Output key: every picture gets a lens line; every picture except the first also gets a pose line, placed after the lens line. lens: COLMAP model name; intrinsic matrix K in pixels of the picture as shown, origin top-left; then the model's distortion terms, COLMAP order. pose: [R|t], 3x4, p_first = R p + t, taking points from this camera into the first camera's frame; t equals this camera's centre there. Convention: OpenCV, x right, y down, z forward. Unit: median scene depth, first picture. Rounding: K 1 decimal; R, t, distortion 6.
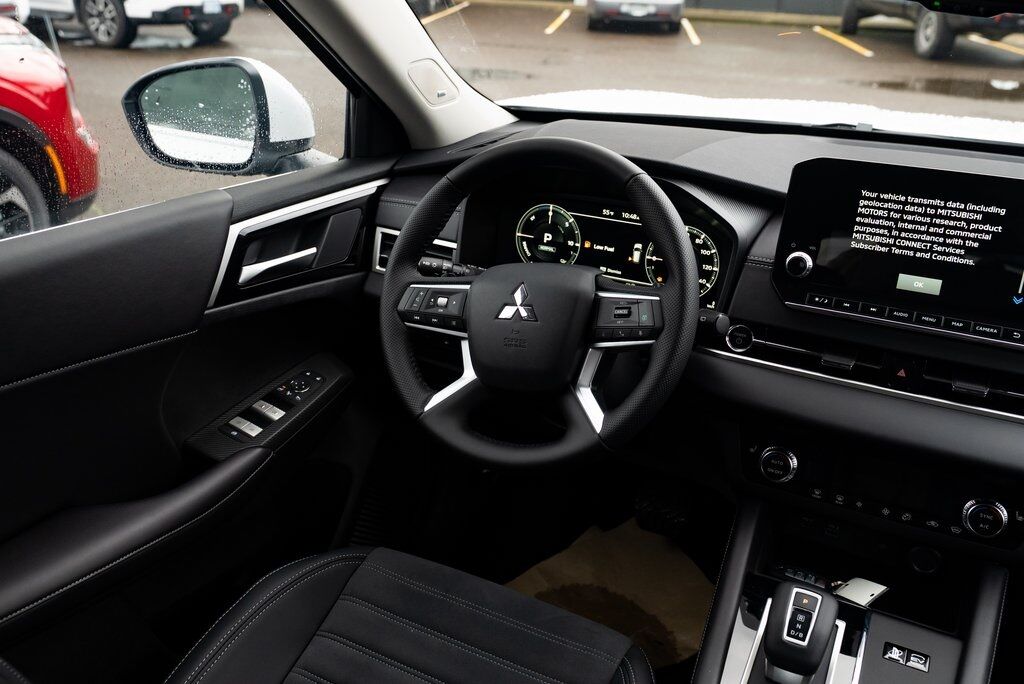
lens RADIAL K [[868.9, 0, 517.6], [0, 868.9, 338.5], [0, 0, 1]] dist [-0.016572, 0.029199]
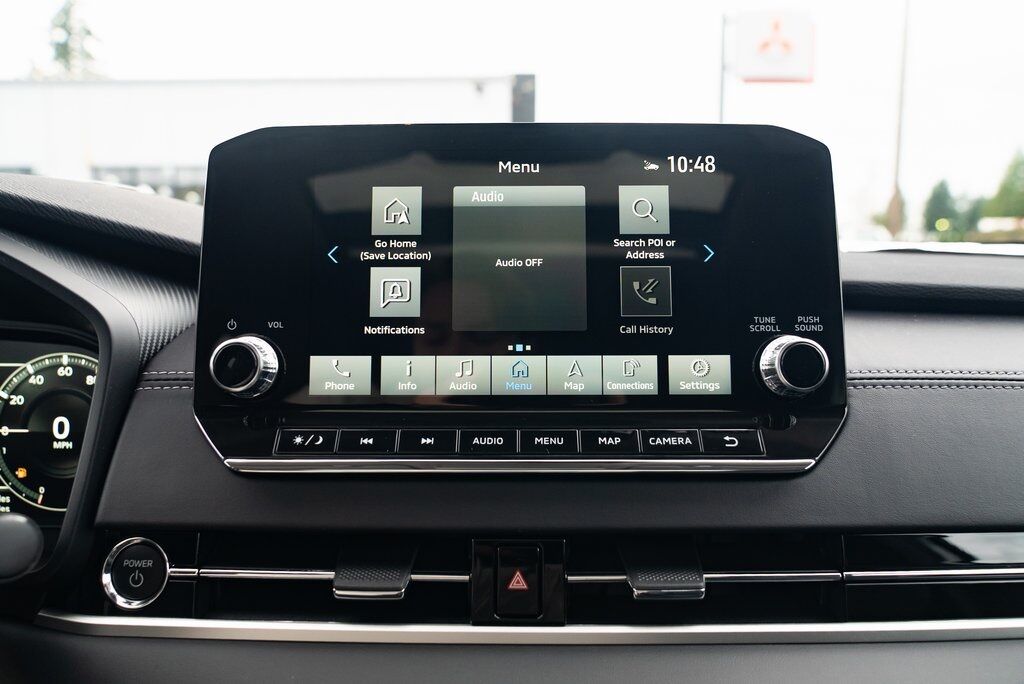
lens RADIAL K [[690.1, 0, 511.5], [0, 690.1, 339.8], [0, 0, 1]] dist [-0.022494, 0.006273]
pose [[0.898864, -0.070581, 0.432507, 0.267028], [0.198035, 0.945845, -0.257215, 0.012691], [-0.390930, 0.316853, 0.864163, 0.593268]]
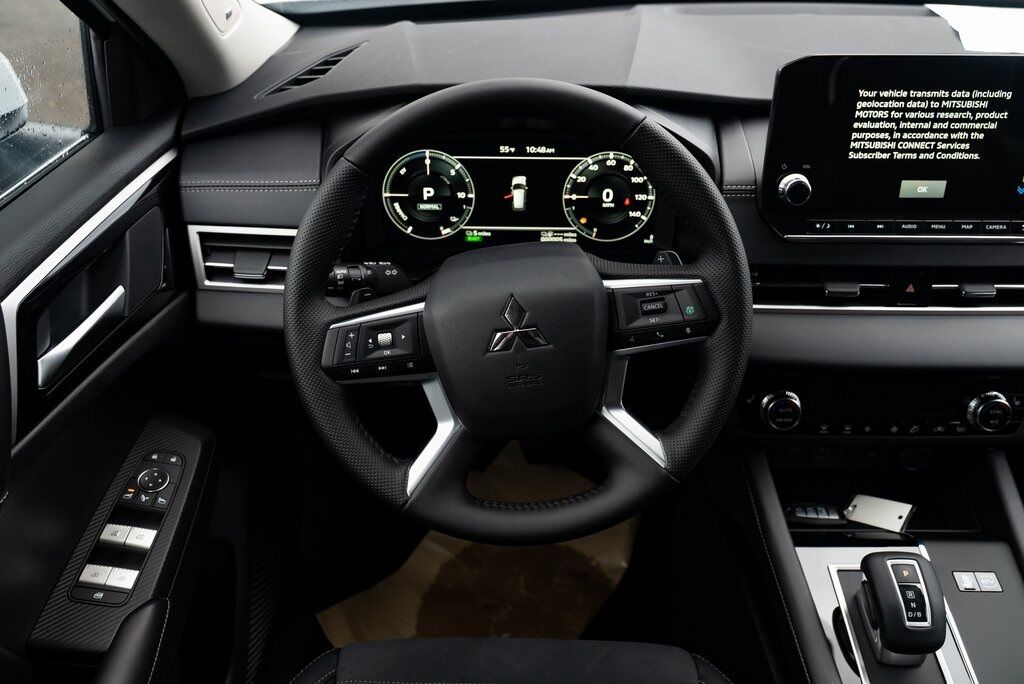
lens RADIAL K [[808.4, 0, 510.8], [0, 808.4, 335.0], [0, 0, 1]] dist [-0.012494, 0.012746]
pose [[0.893749, -0.269355, 0.358691, -0.216052], [0.195388, 0.953562, 0.229221, -0.165309], [-0.403777, -0.134782, 0.904875, 0.347197]]
